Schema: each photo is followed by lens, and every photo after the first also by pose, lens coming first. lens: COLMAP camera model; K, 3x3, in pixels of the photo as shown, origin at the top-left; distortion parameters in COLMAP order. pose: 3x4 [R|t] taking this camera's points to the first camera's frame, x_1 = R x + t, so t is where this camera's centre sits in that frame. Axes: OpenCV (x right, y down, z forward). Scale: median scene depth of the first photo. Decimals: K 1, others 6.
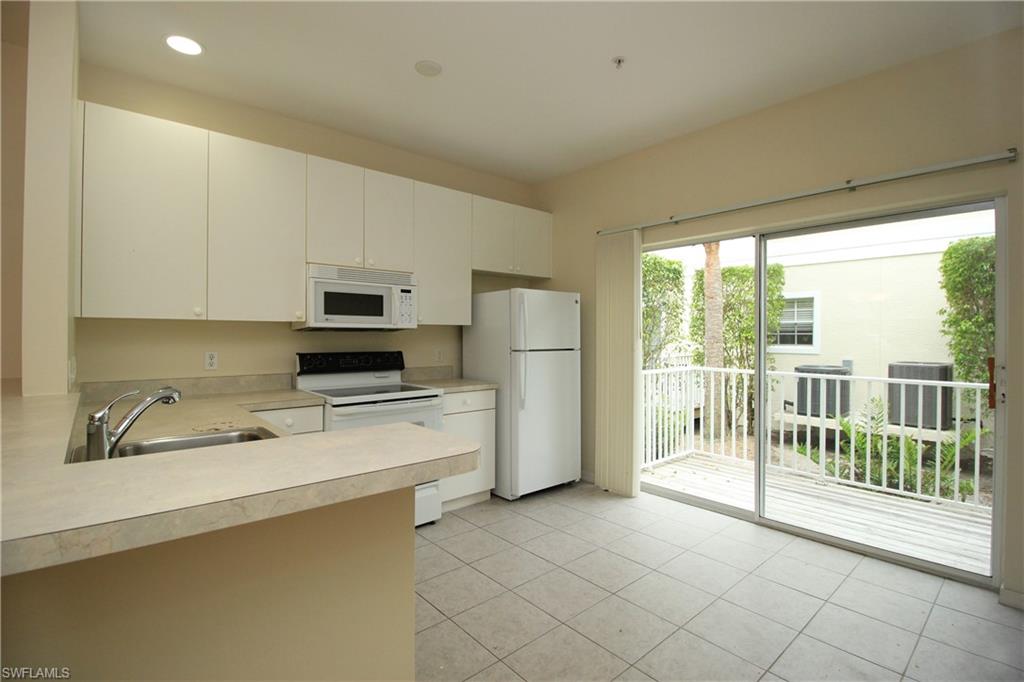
lens RADIAL K [[482.0, 0, 512.6], [0, 482.0, 340.3], [0, 0, 1]] dist [0.015263, 0.000095]
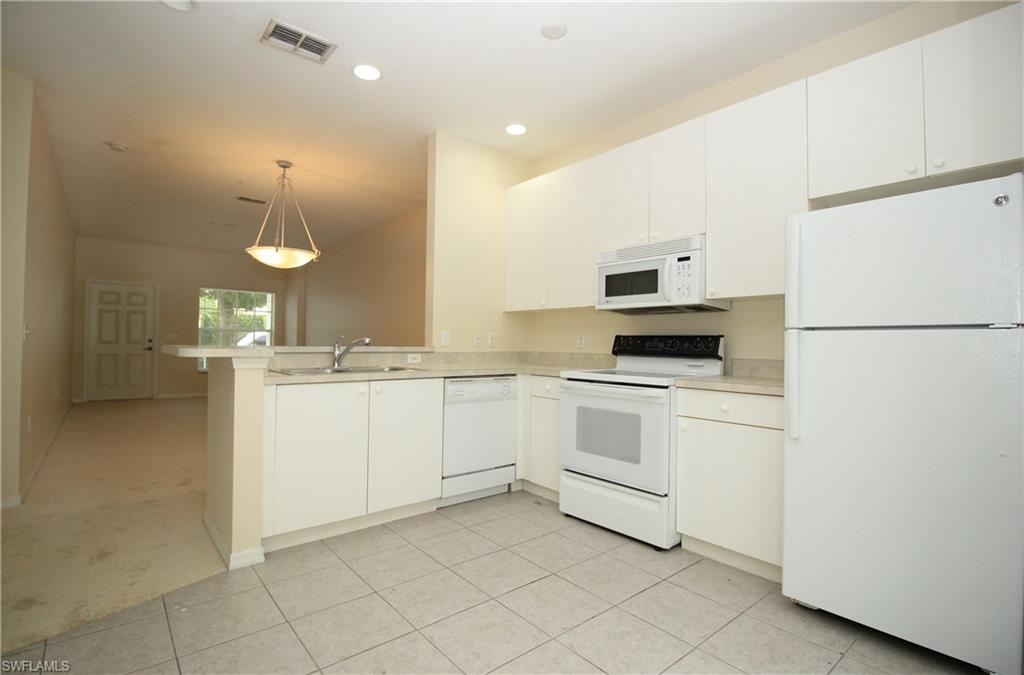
lens RADIAL K [[482.0, 0, 514.0], [0, 482.0, 339.5], [0, 0, 1]] dist [-0.015367, -0.000966]
pose [[-0.019877, -0.011035, -0.999742, 0.619960], [-0.024280, 0.999650, -0.010551, 0.051404], [0.999508, 0.024064, -0.020138, 0.769190]]
